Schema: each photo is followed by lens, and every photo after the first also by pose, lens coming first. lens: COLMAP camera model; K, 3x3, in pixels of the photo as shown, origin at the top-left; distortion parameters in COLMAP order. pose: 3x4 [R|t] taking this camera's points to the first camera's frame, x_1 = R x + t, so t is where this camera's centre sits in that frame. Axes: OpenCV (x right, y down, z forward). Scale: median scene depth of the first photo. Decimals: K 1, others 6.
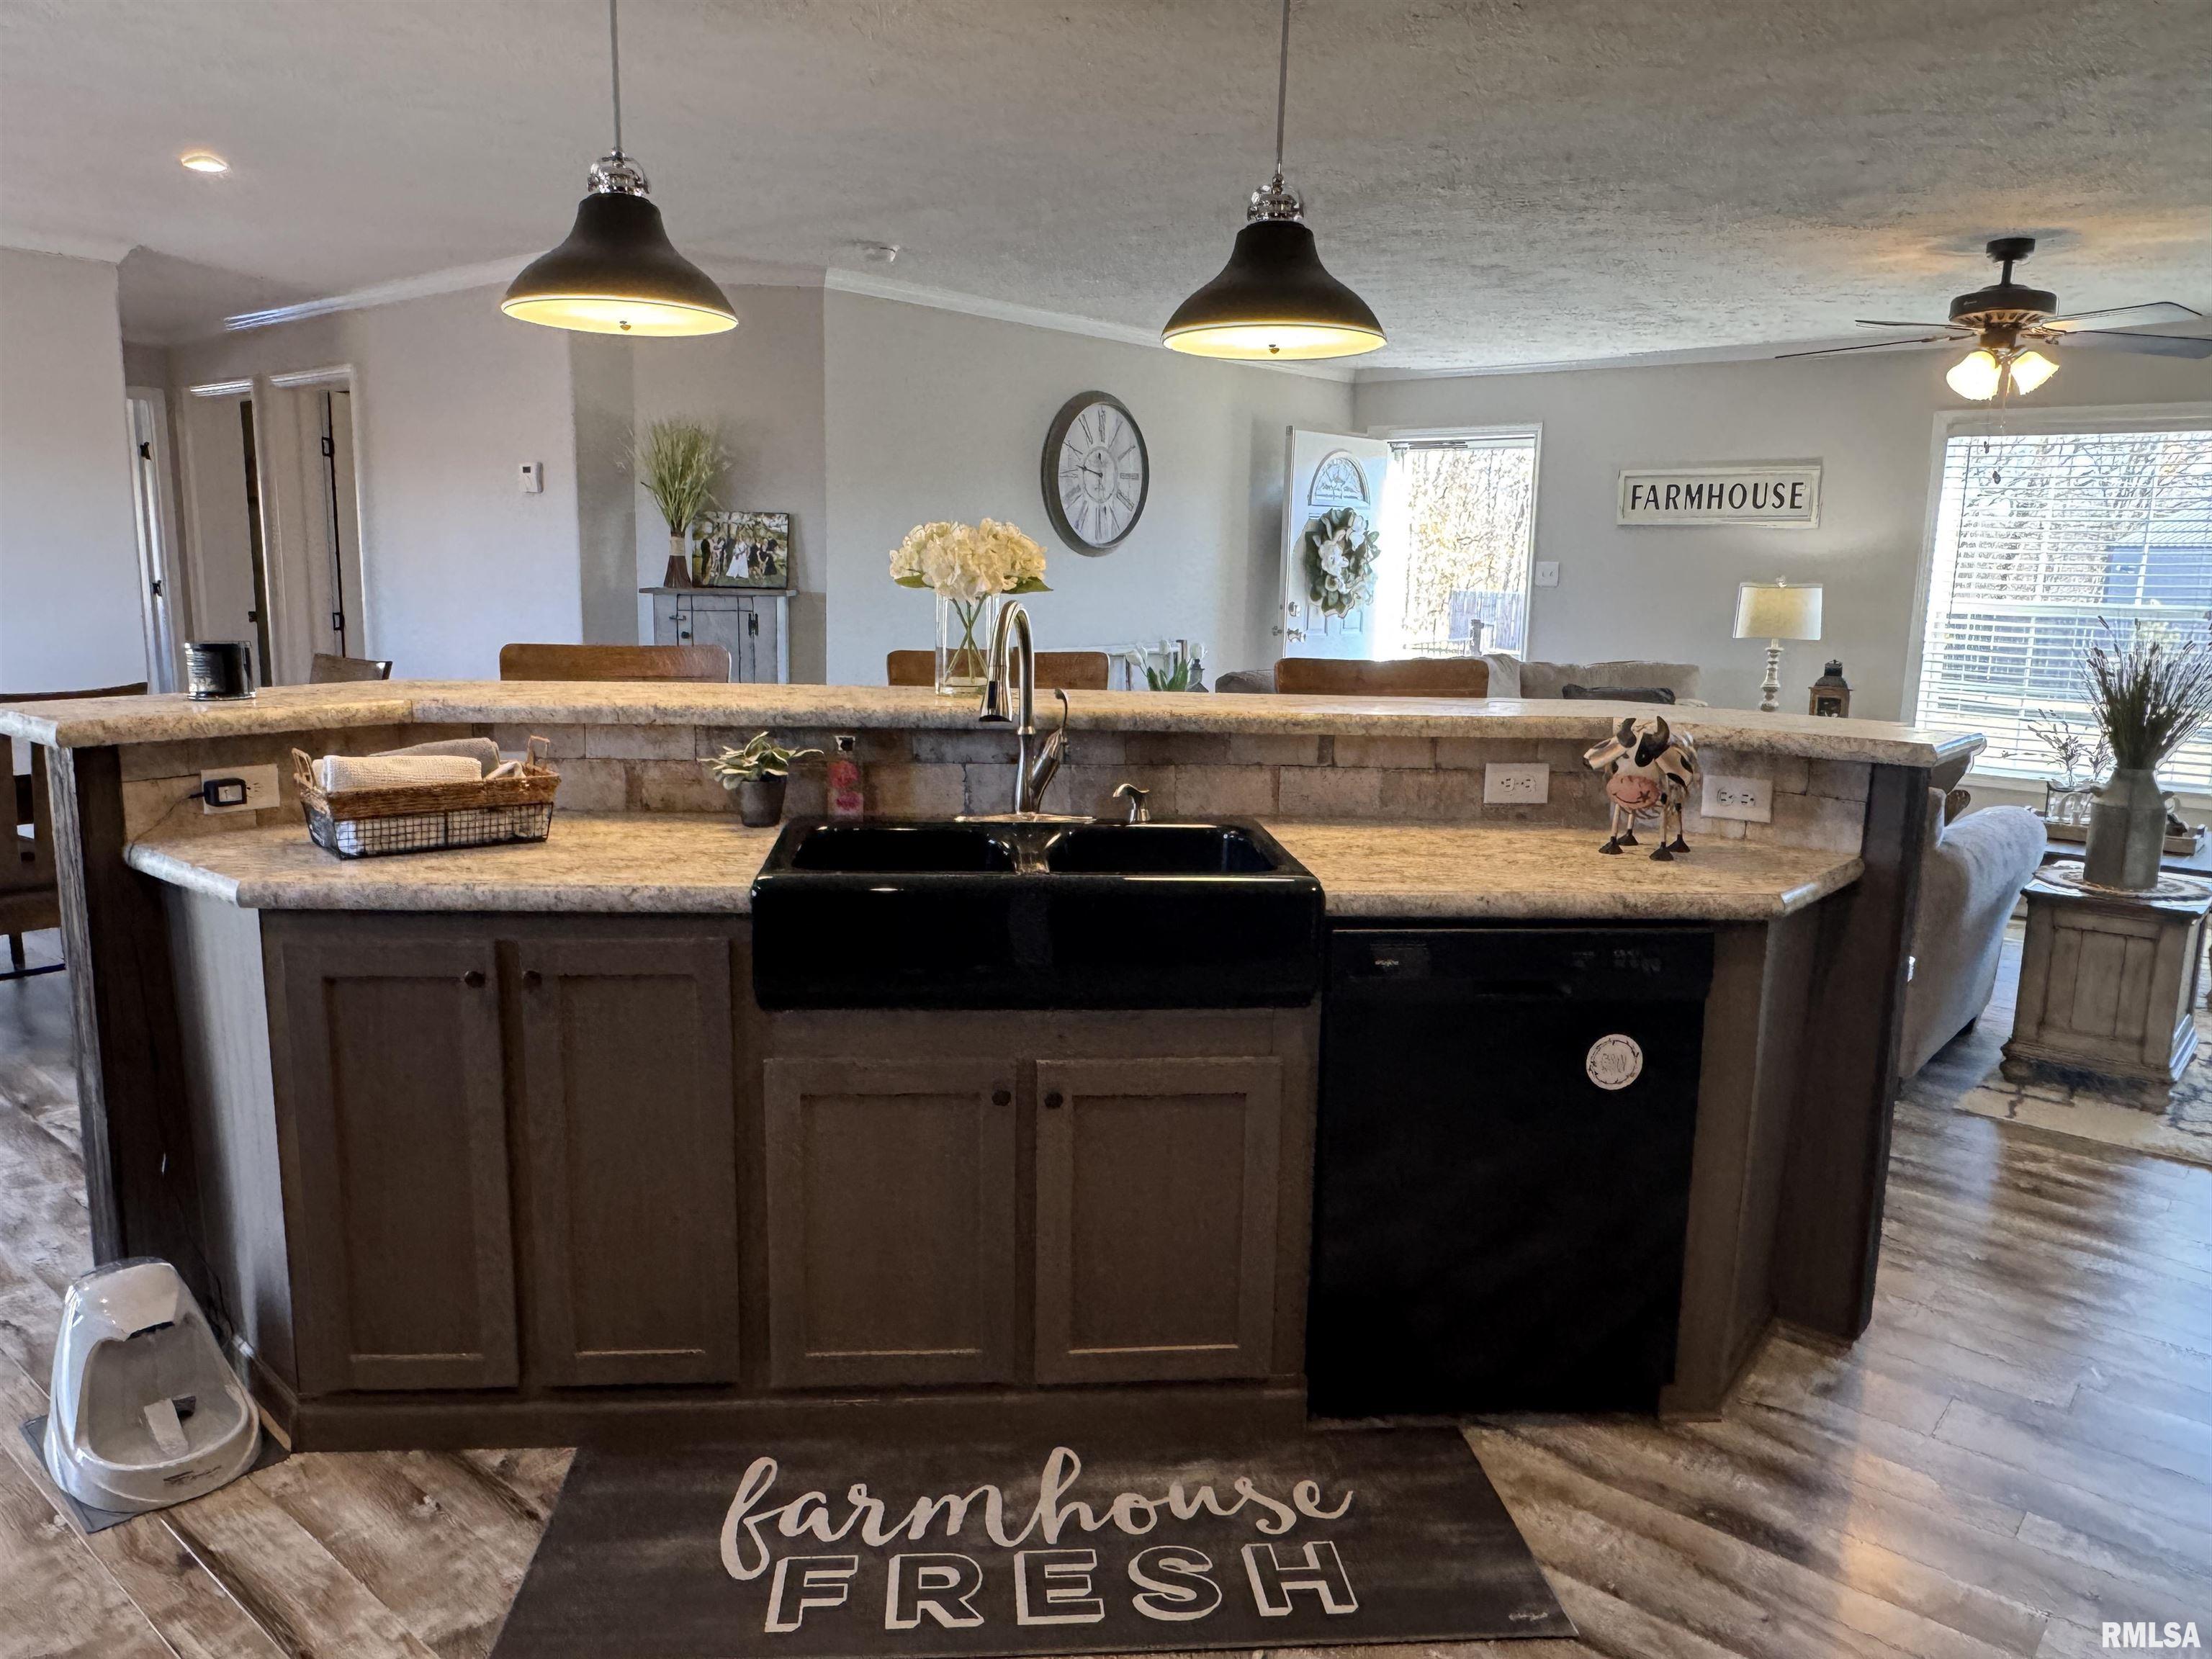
lens RADIAL K [[1545.4, 0, 1103.6], [0, 1545.4, 836.7], [0, 0, 1]] dist [0.001356, -0.002357]
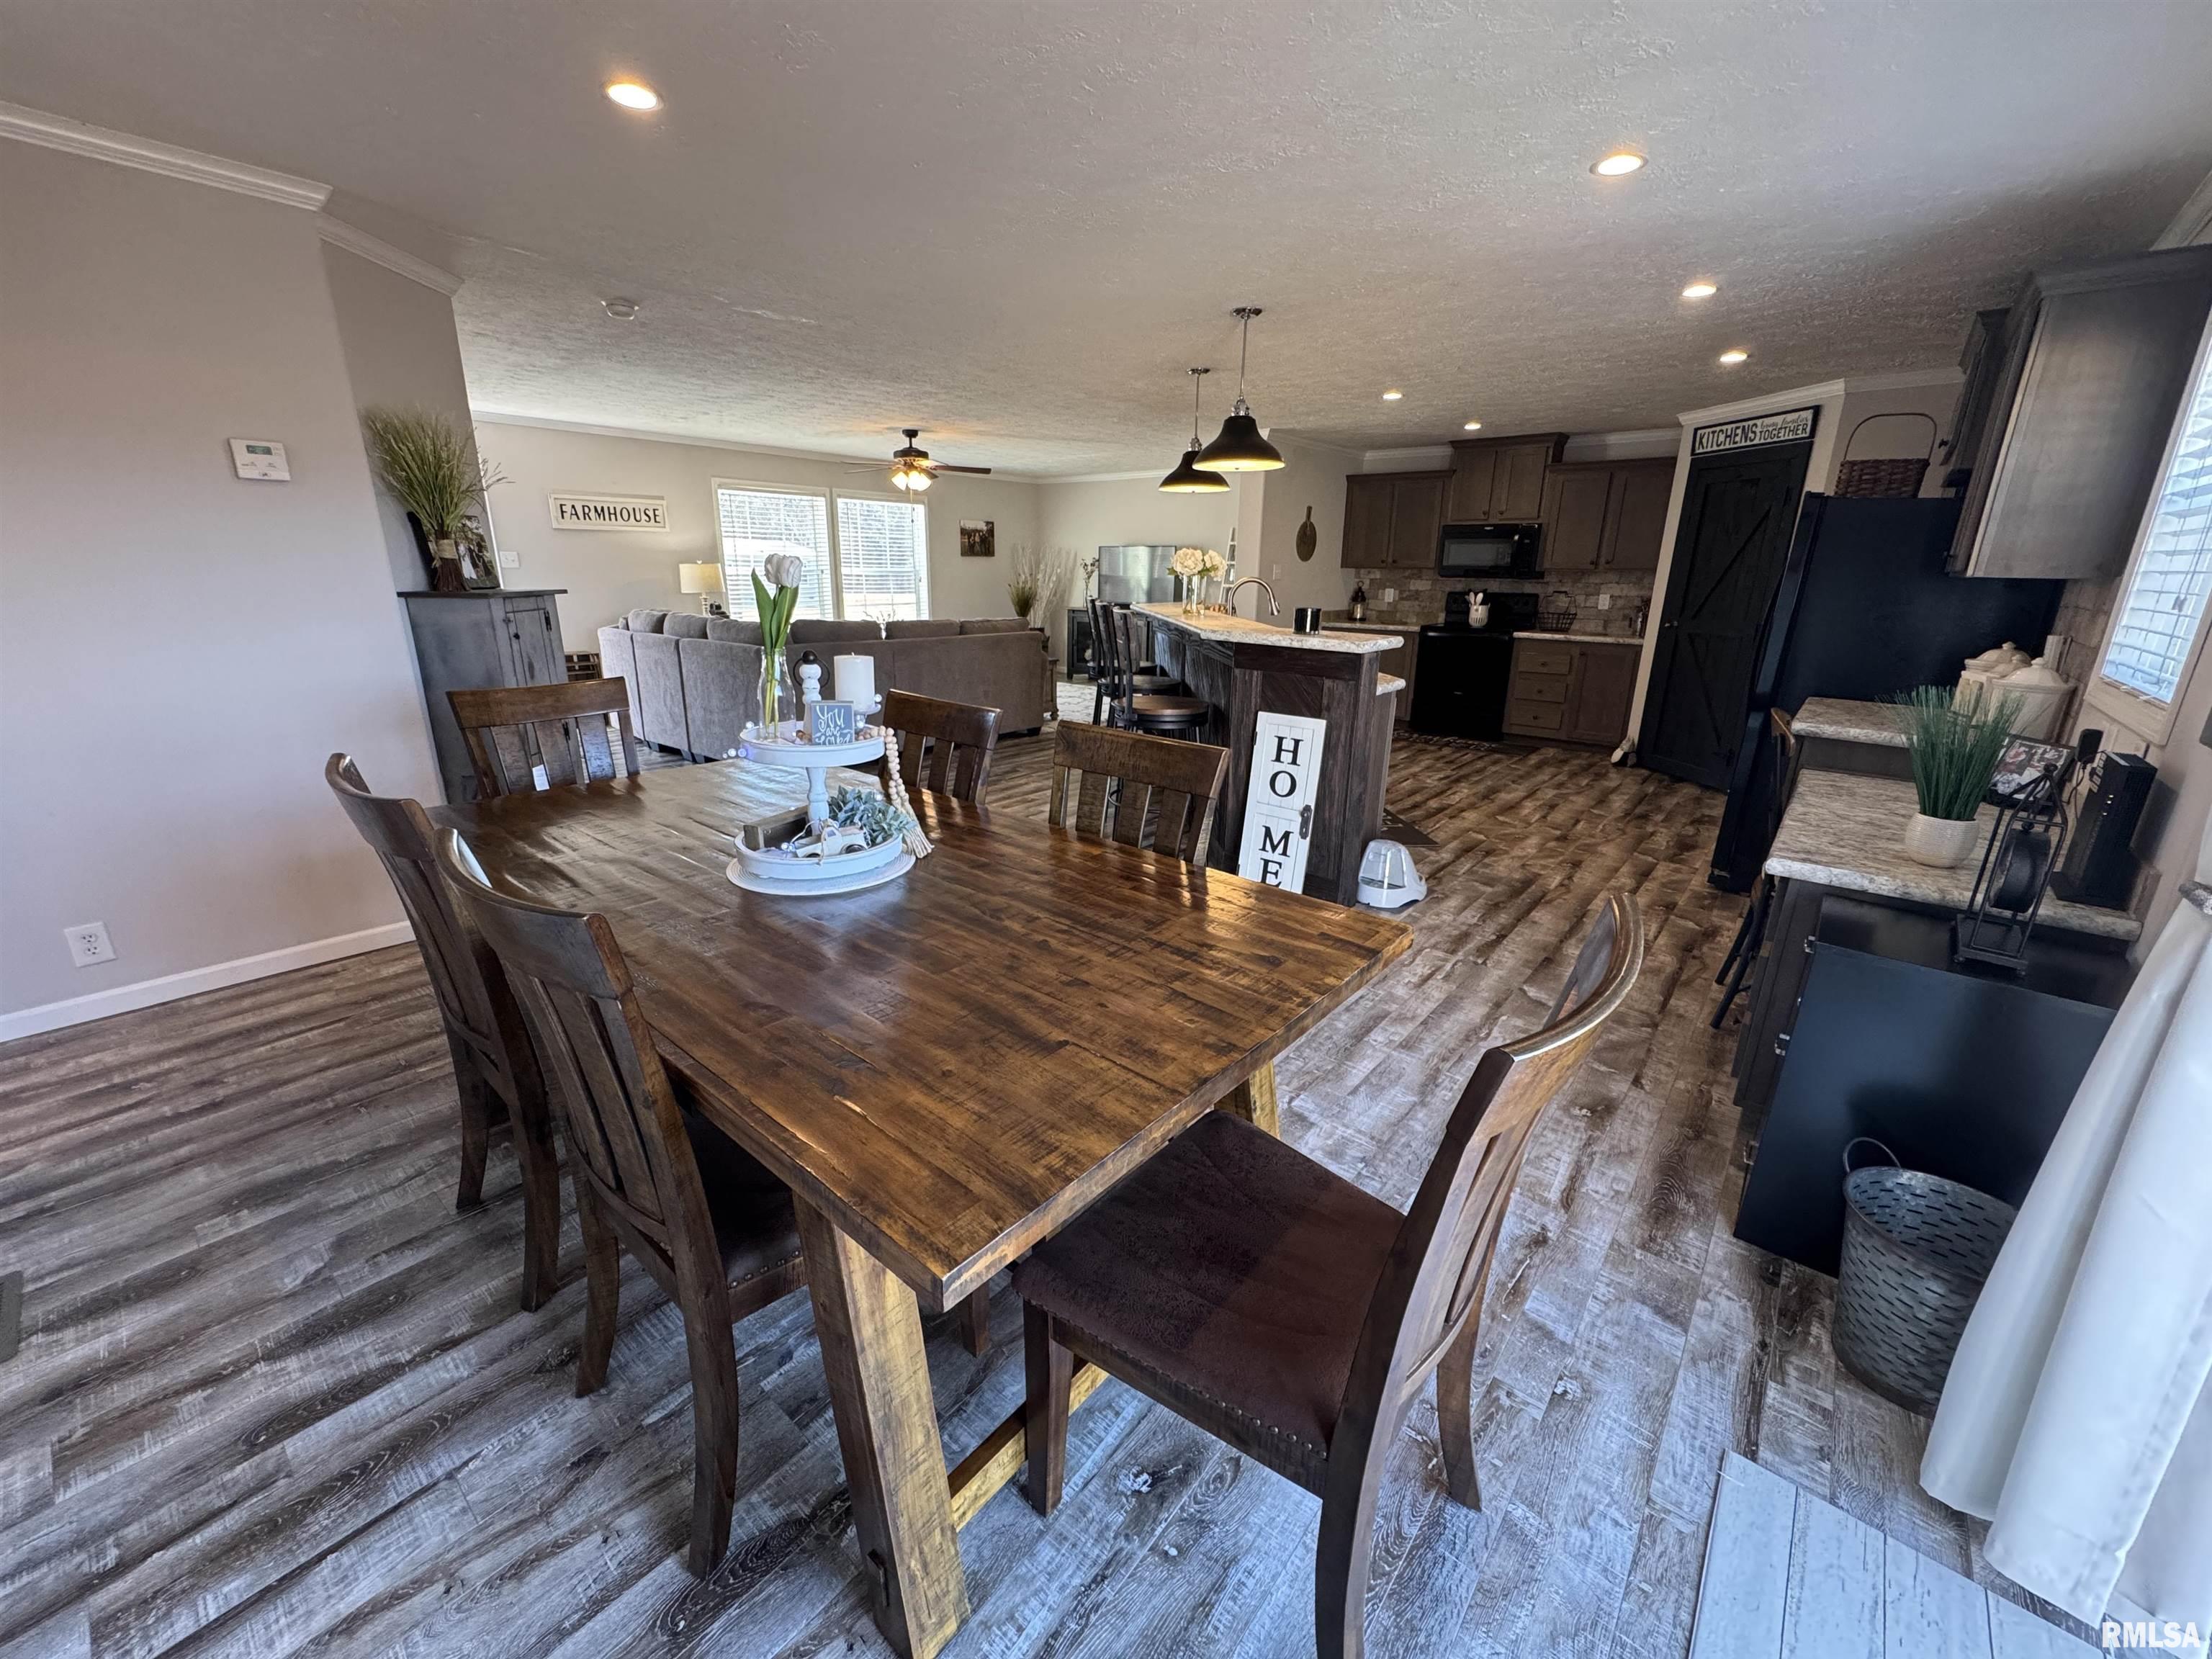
lens RADIAL K [[878.9, 0, 1100.2], [0, 878.9, 817.5], [0, 0, 1]] dist [-0.003208, 0.000915]
pose [[0.000923, -0.298229, 0.954494, -0.697121], [0.168461, 0.940899, 0.293819, -0.097322], [-0.985708, 0.160524, 0.051109, 0.468961]]
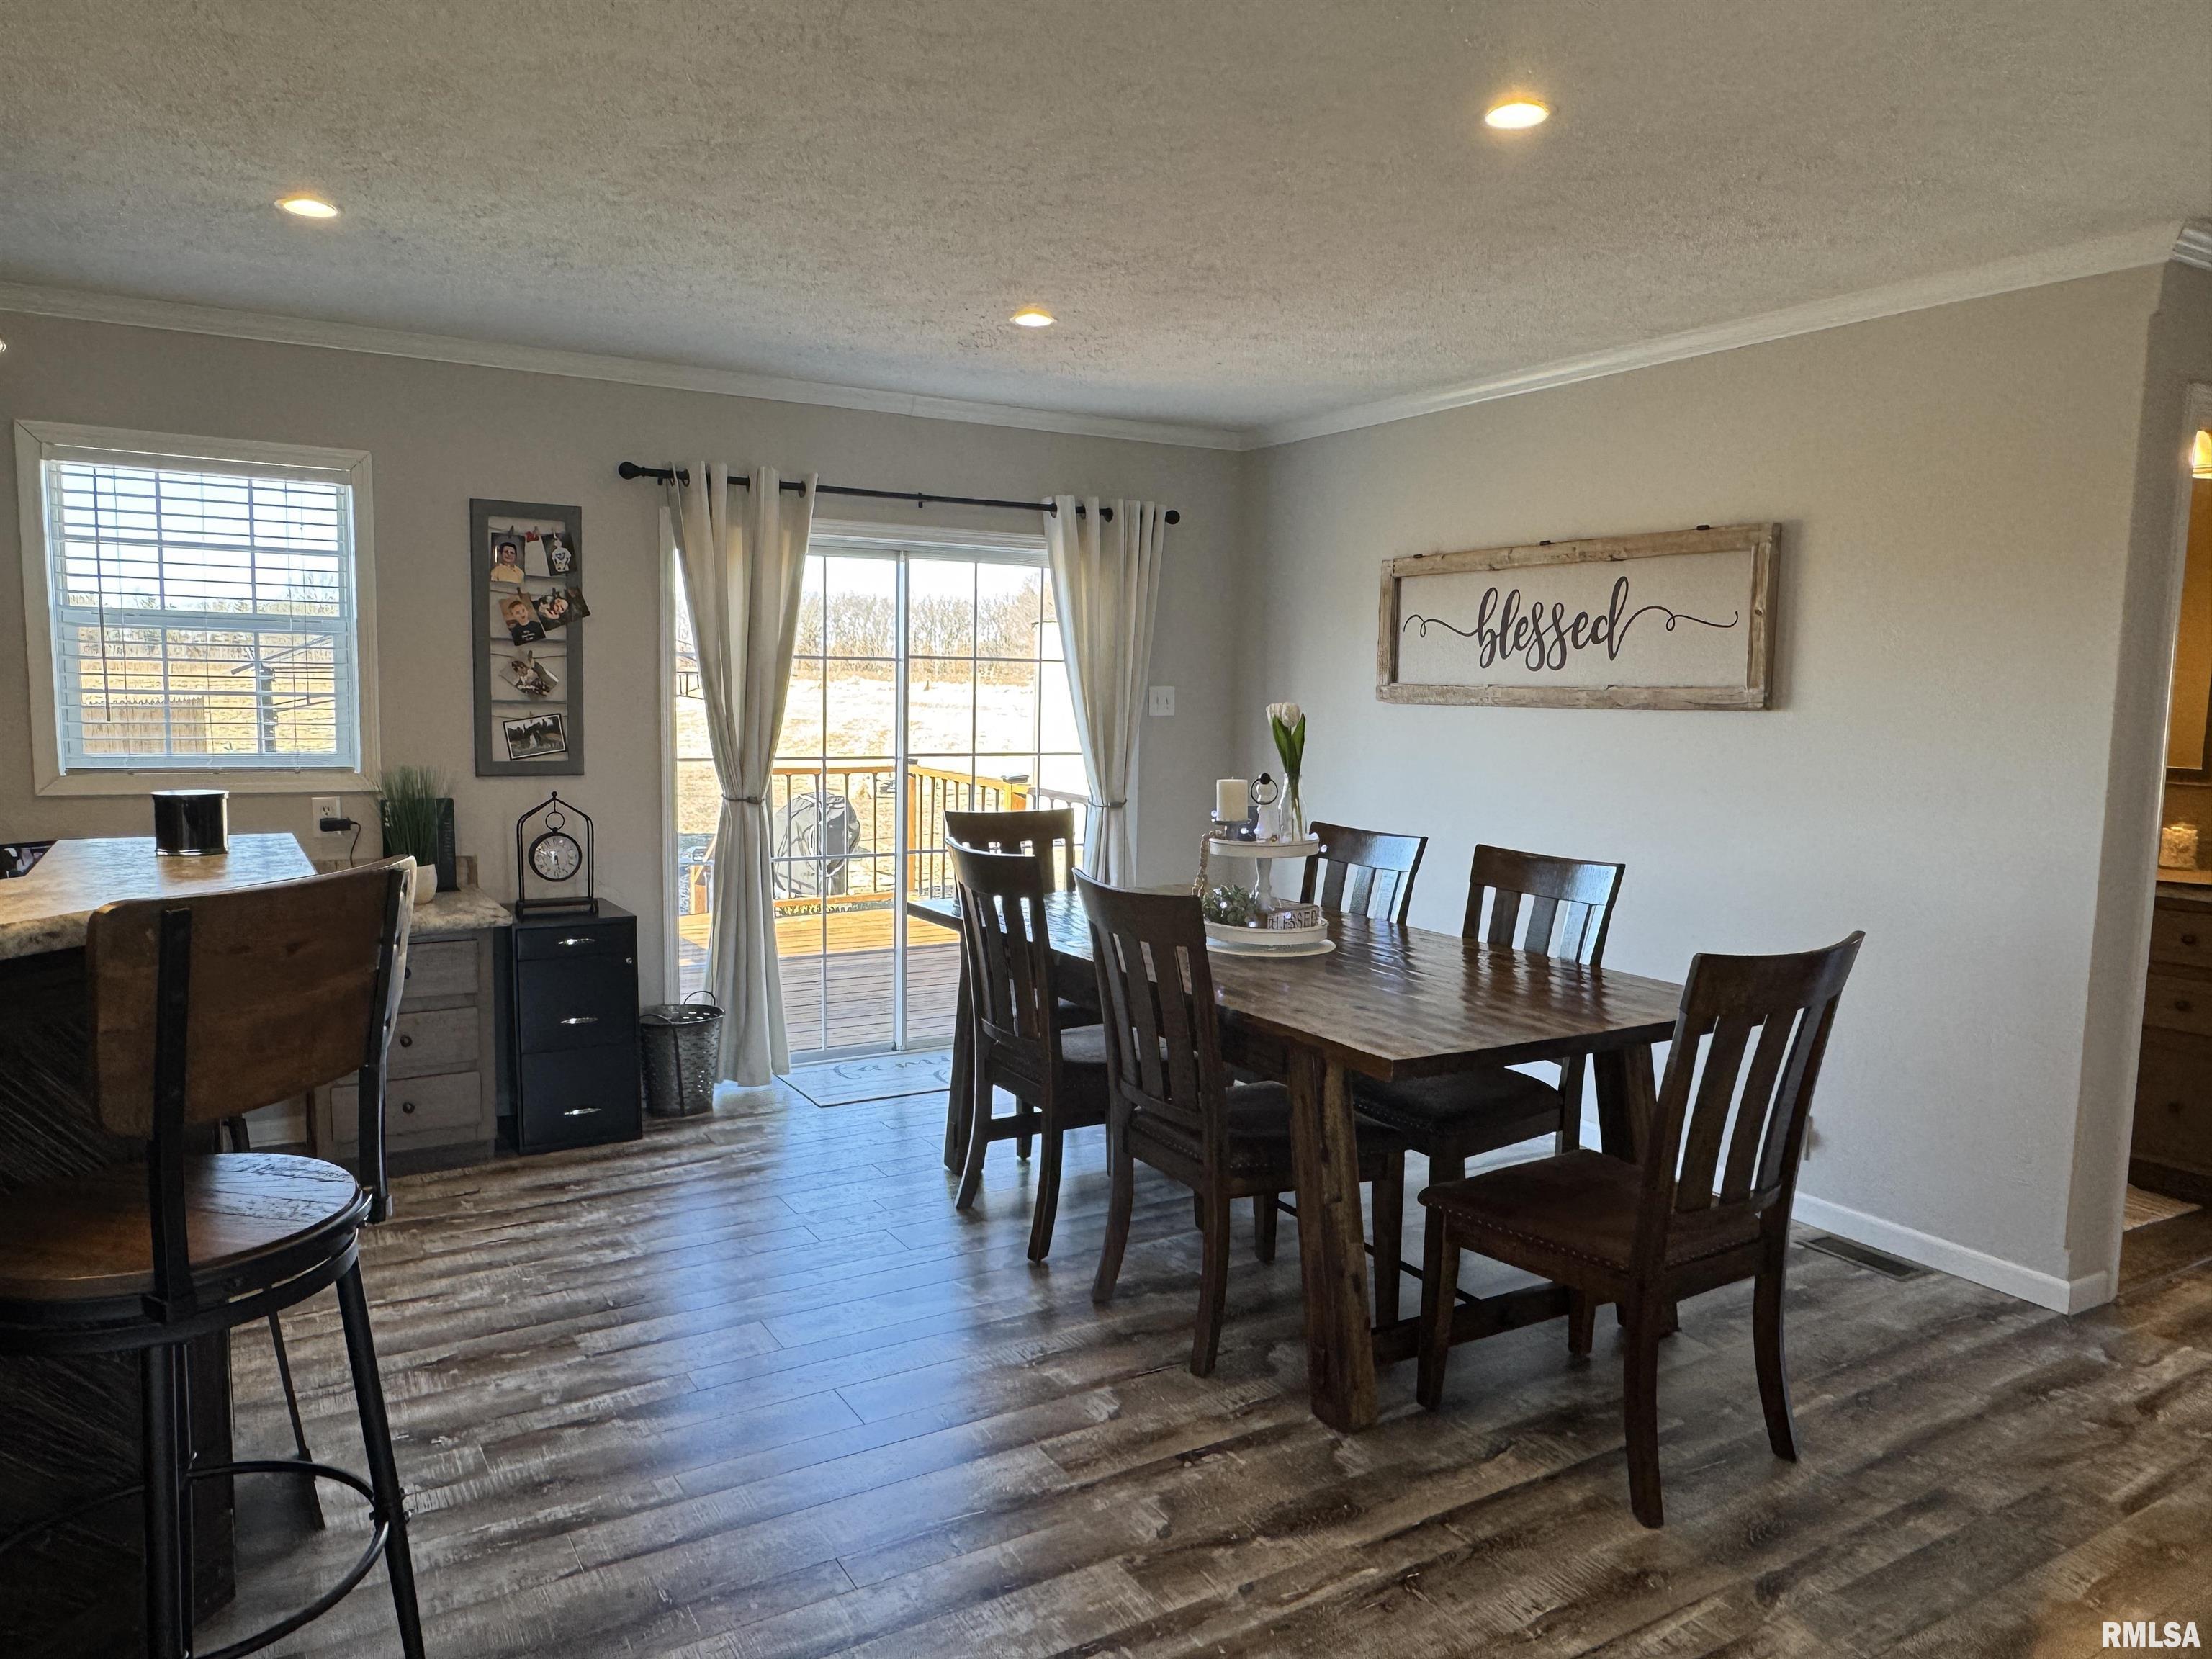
lens RADIAL K [[1480.4, 0, 1085.5], [0, 1480.4, 836.1], [0, 0, 1]] dist [-0.000123, -0.000603]
pose [[-0.325725, 0.069853, -0.942881, 0.036277], [-0.199013, 0.969858, 0.140602, -0.121710], [0.924282, 0.233443, -0.302005, 0.649947]]
